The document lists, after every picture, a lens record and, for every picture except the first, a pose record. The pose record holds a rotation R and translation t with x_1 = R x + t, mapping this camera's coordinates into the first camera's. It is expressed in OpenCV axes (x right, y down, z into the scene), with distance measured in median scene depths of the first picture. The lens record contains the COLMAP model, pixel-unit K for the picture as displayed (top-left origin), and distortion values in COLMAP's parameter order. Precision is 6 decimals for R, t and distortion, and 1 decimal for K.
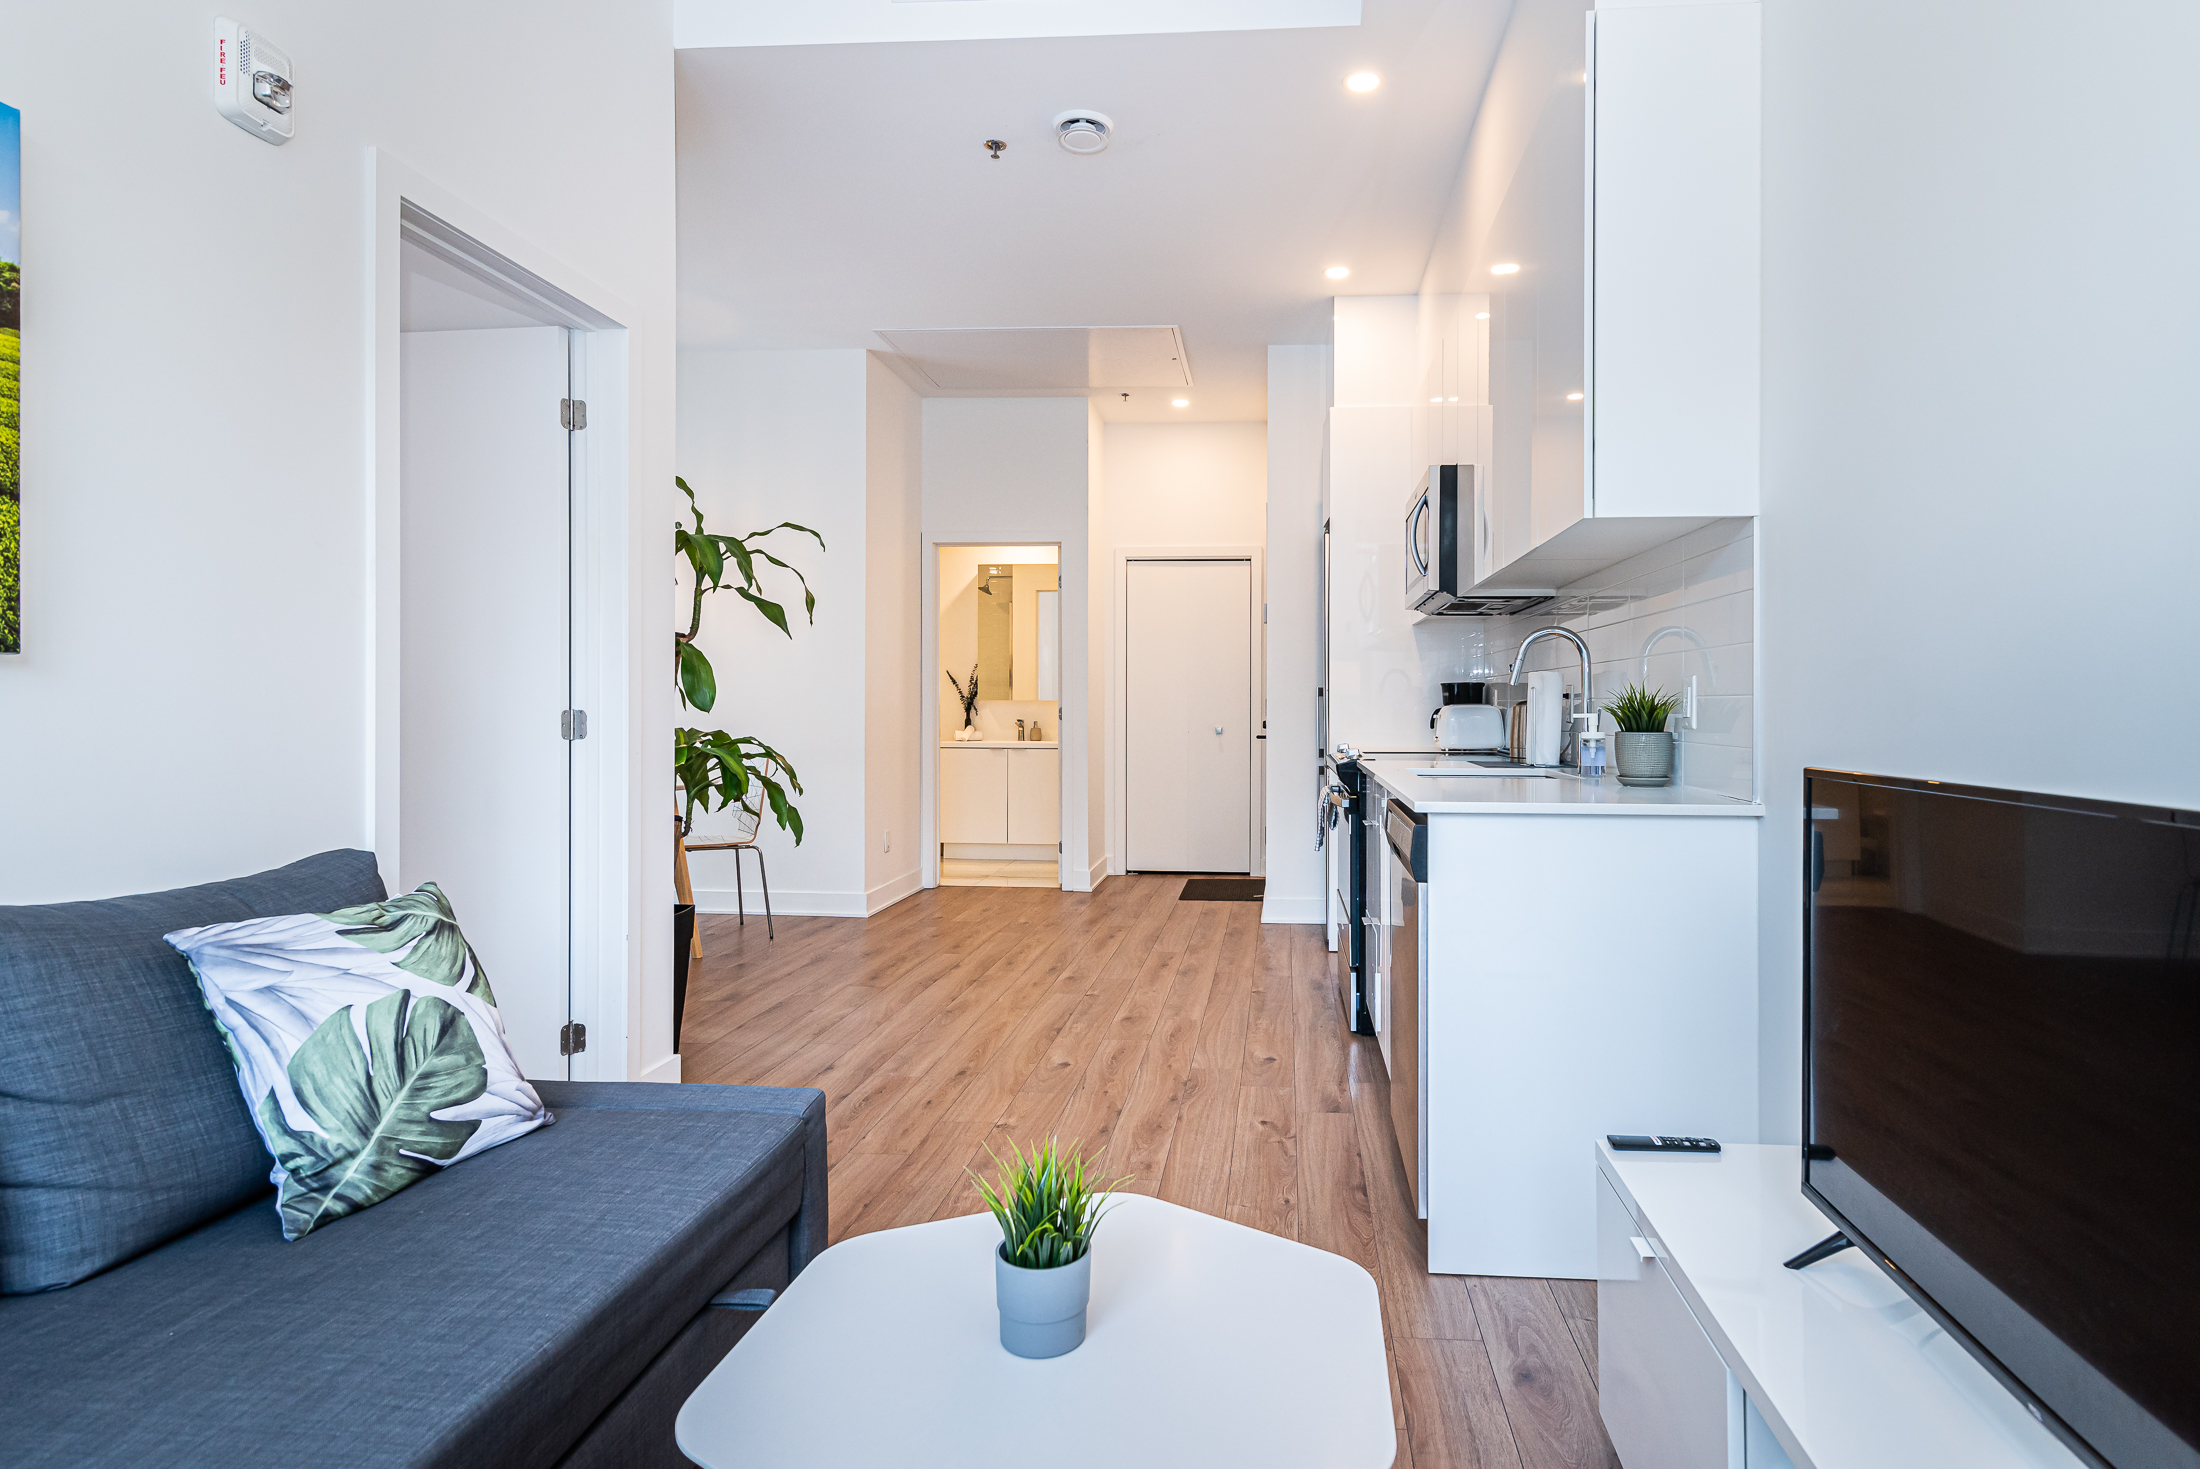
lens RADIAL K [[1181.8, 0, 1188.5], [0, 1181.8, 717.7], [0, 0, 1]] dist [0.001964, 0.000309]
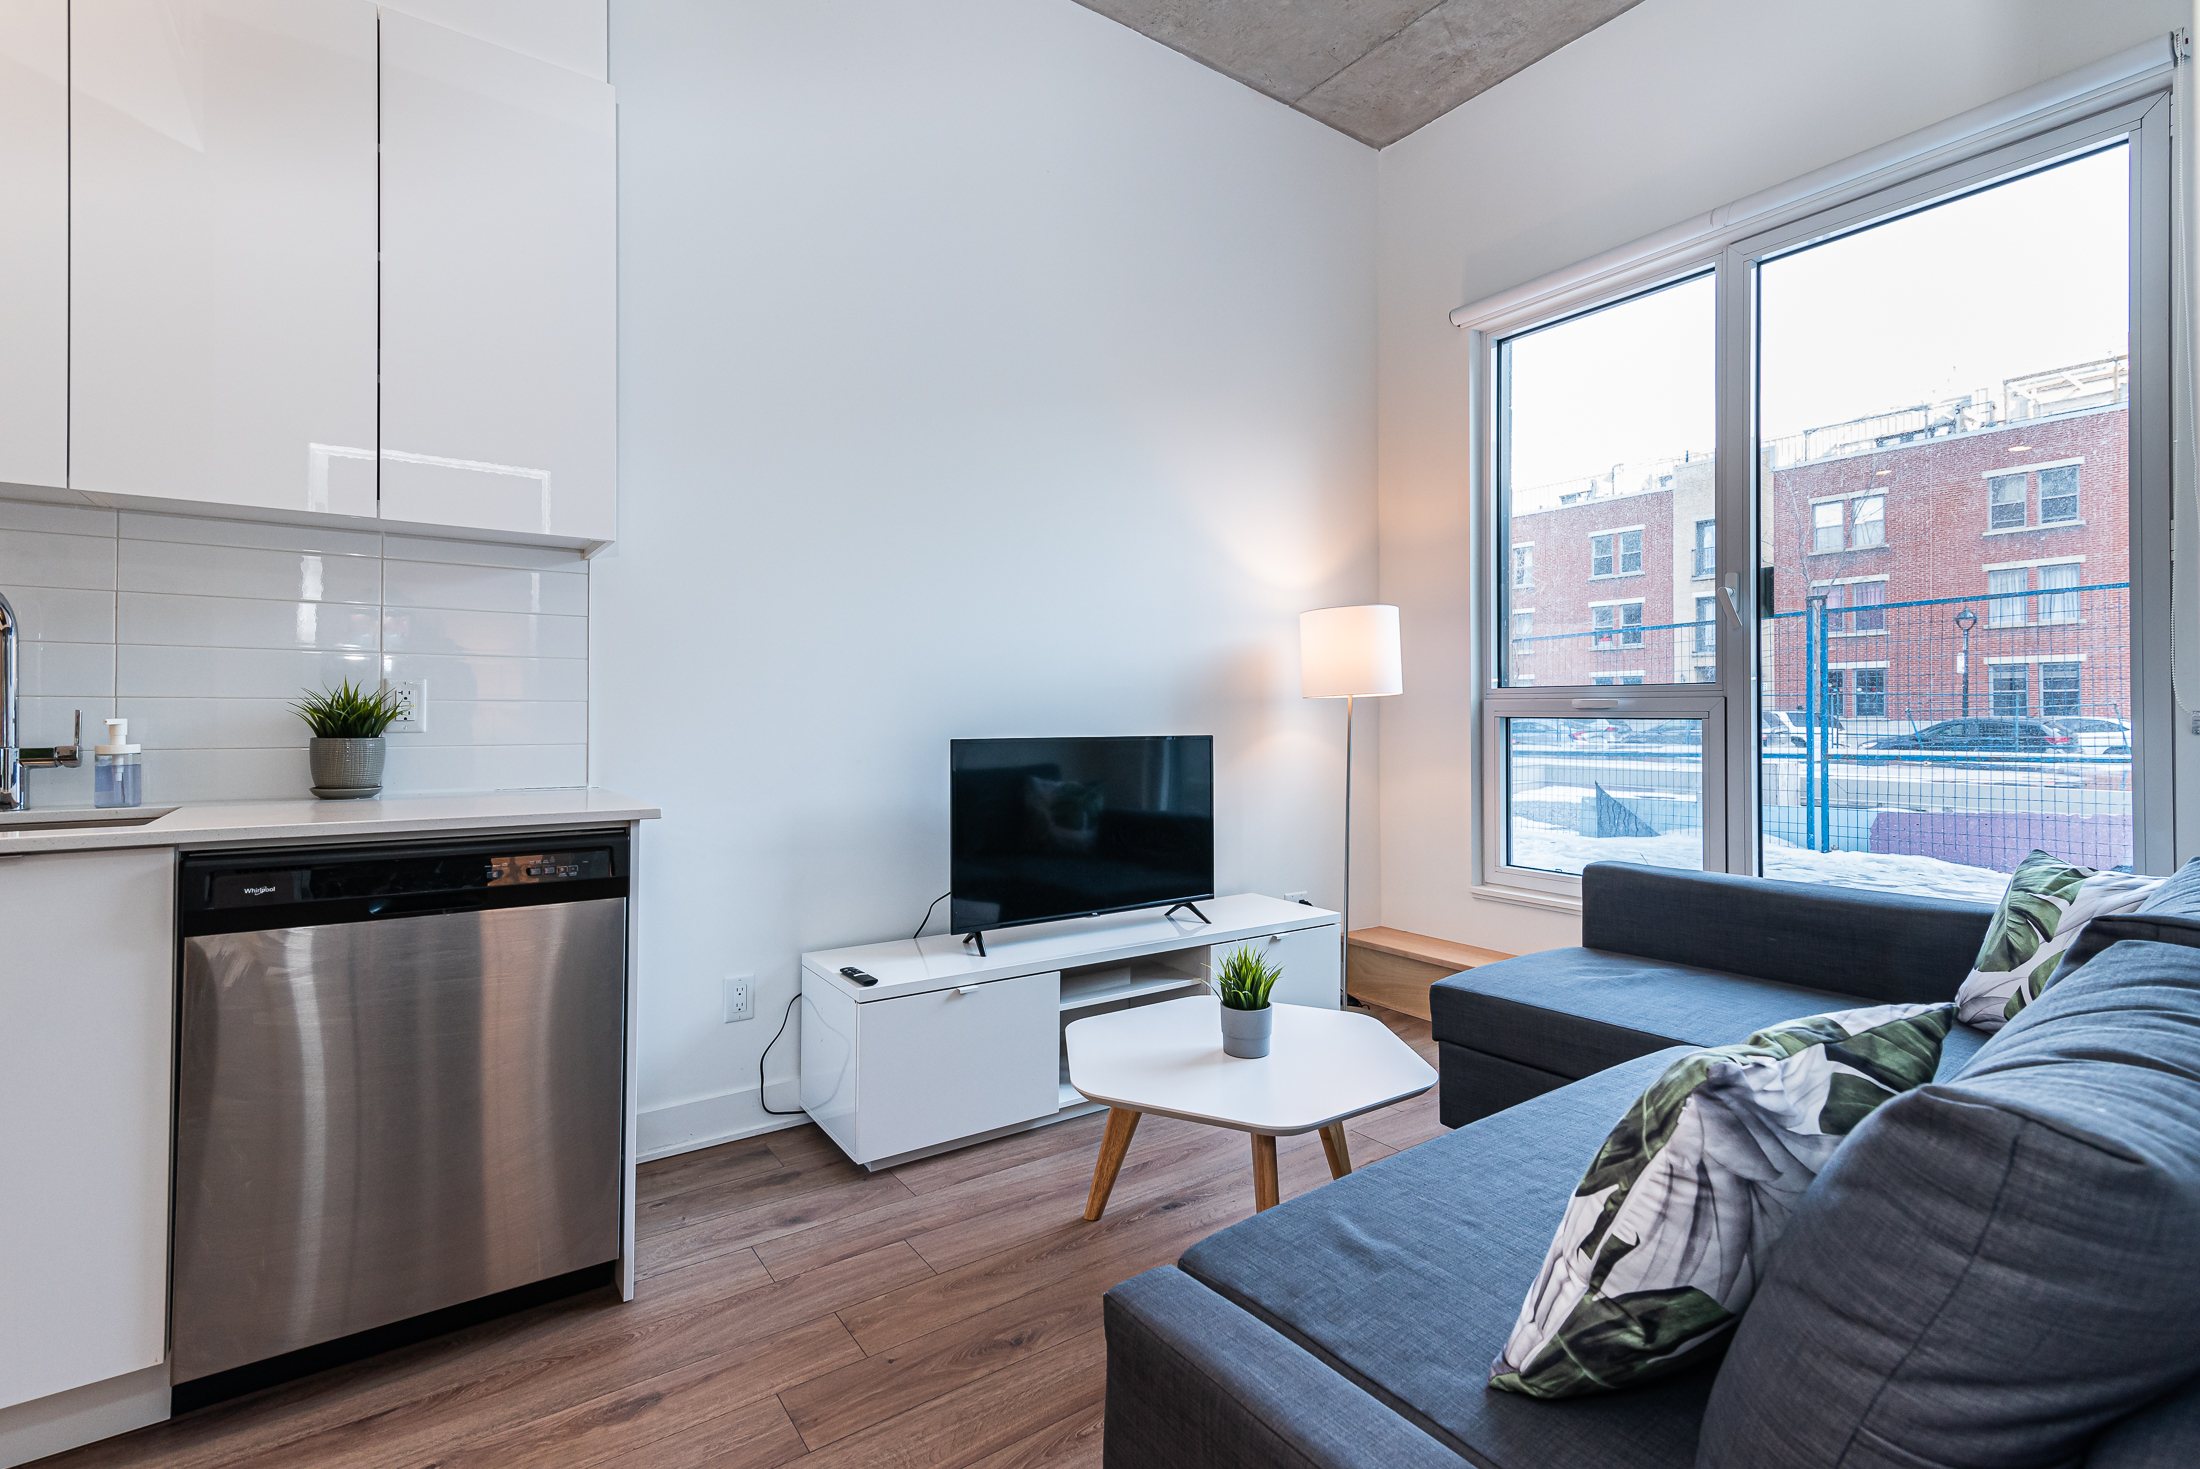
lens RADIAL K [[1010.6, 0, 1090.9], [0, 1010.6, 696.0], [0, 0, 1]] dist [0.020667, -0.000115]
pose [[-0.643981, 0.014122, 0.764911, -0.441318], [0.006429, 0.999894, -0.013048, -0.004492], [-0.765014, -0.003485, -0.644004, 0.816741]]
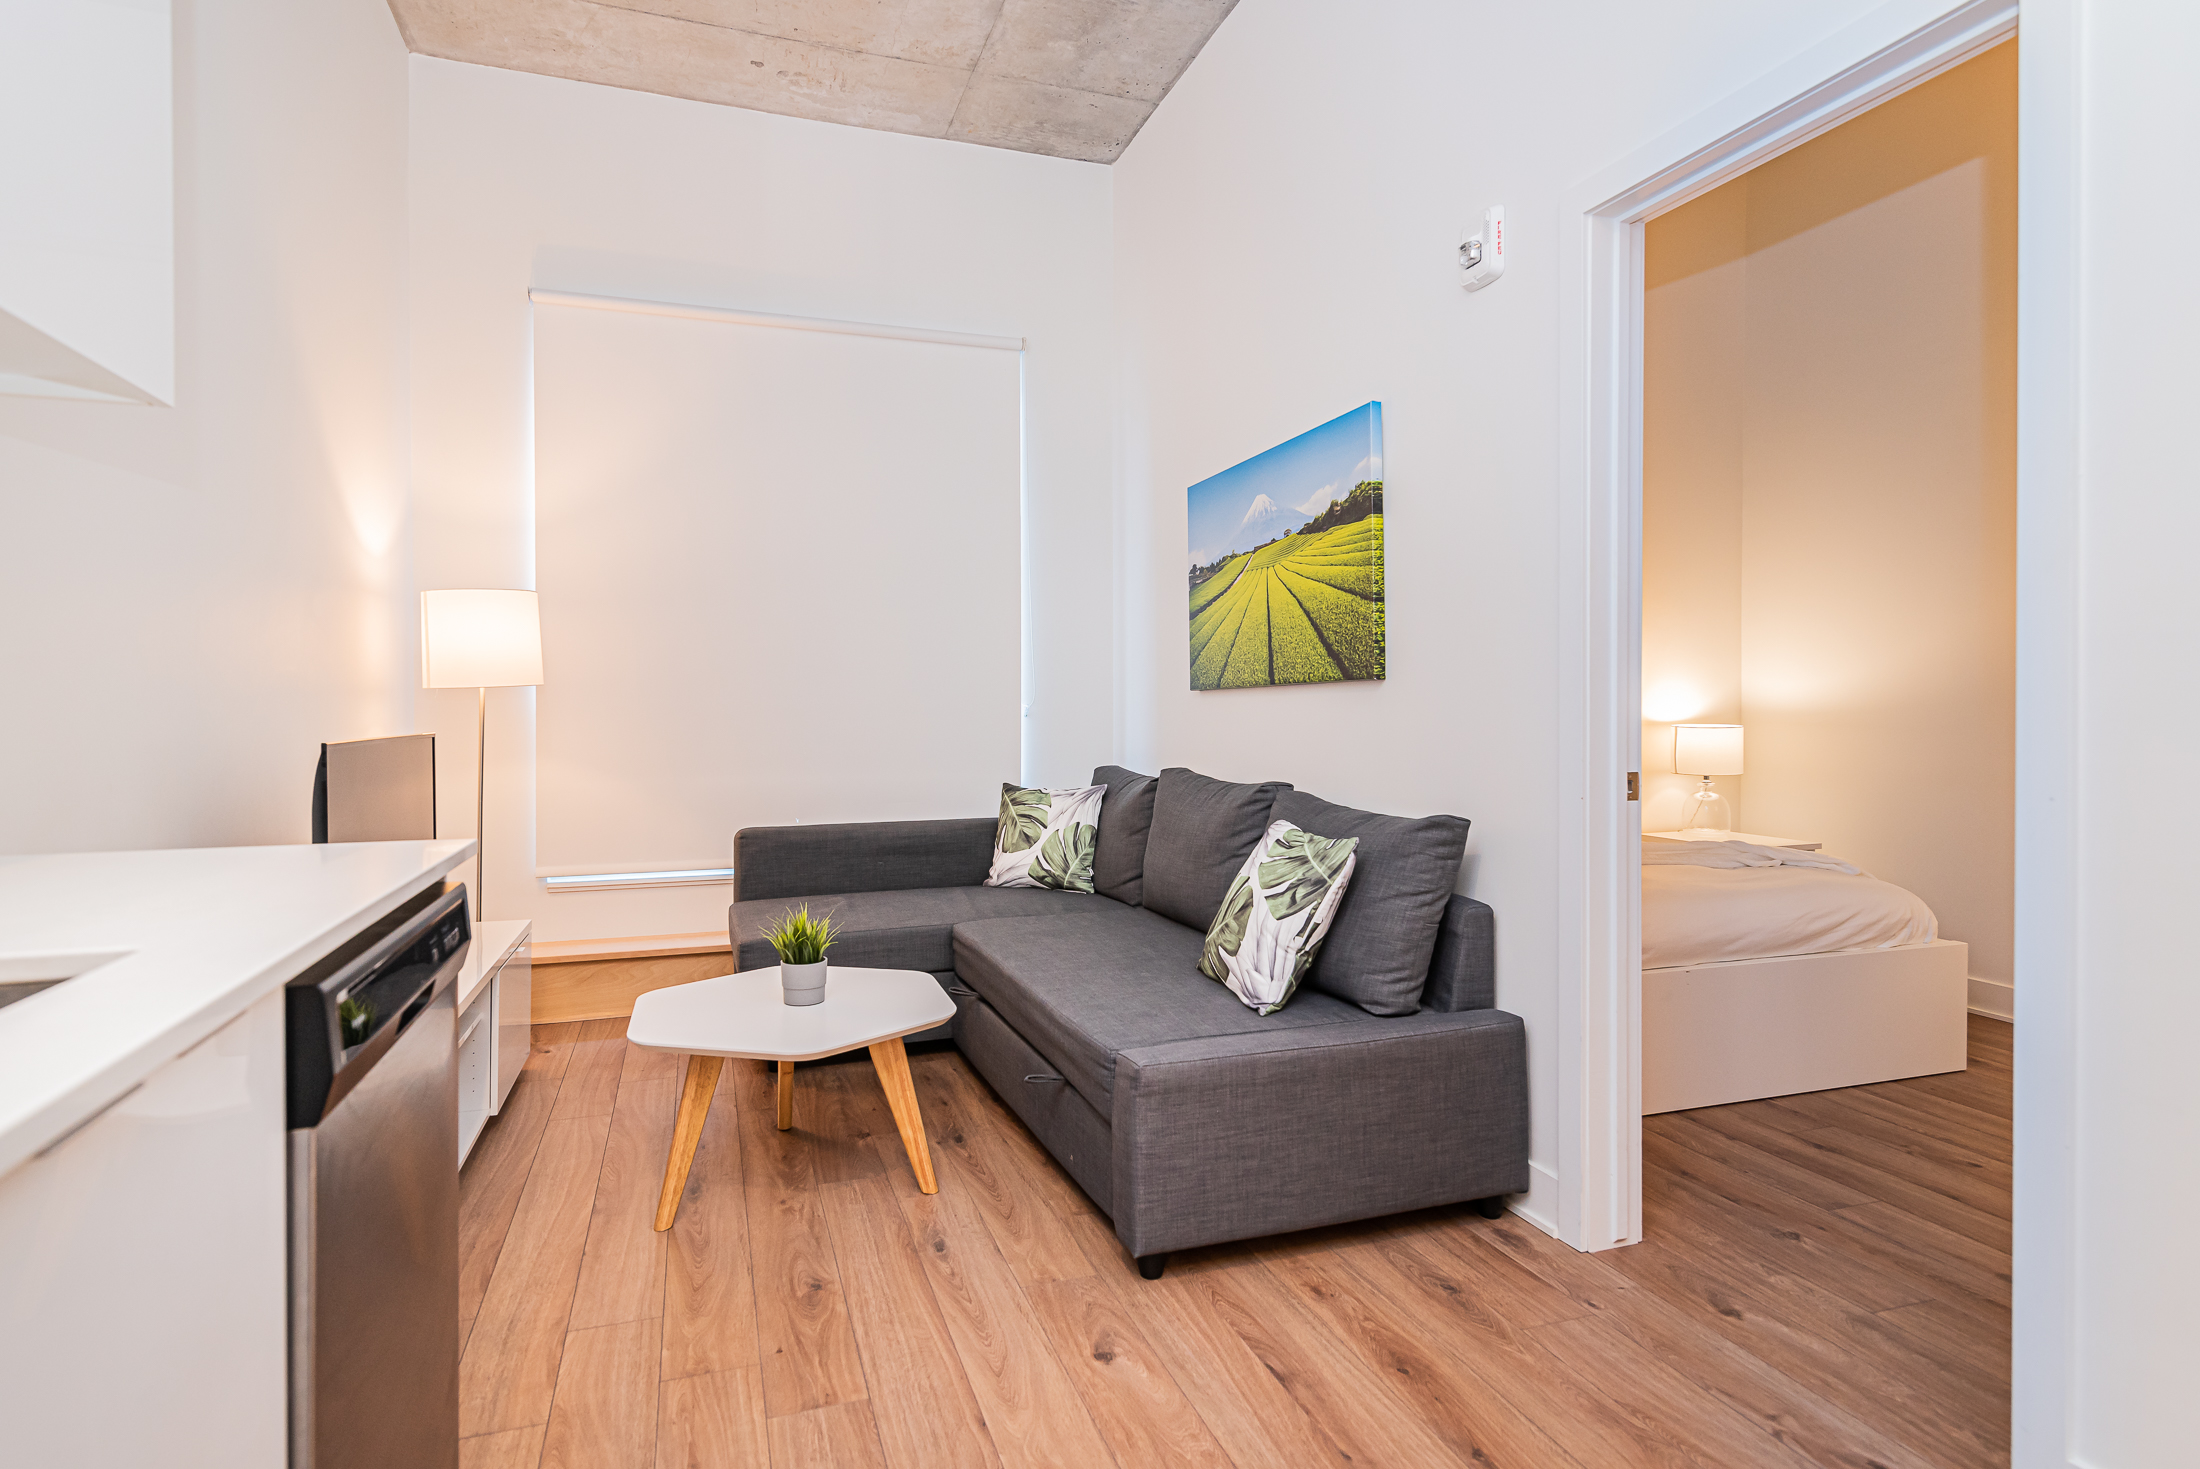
lens RADIAL K [[1141.1, 0, 1088.0], [0, 1141.1, 709.7], [0, 0, 1]] dist [0.004996, 0.001285]
pose [[-0.916899, 0.002432, -0.399112, 0.083188], [-0.002223, 0.999935, 0.011199, -0.008122], [0.399113, 0.011155, -0.916834, 1.135479]]
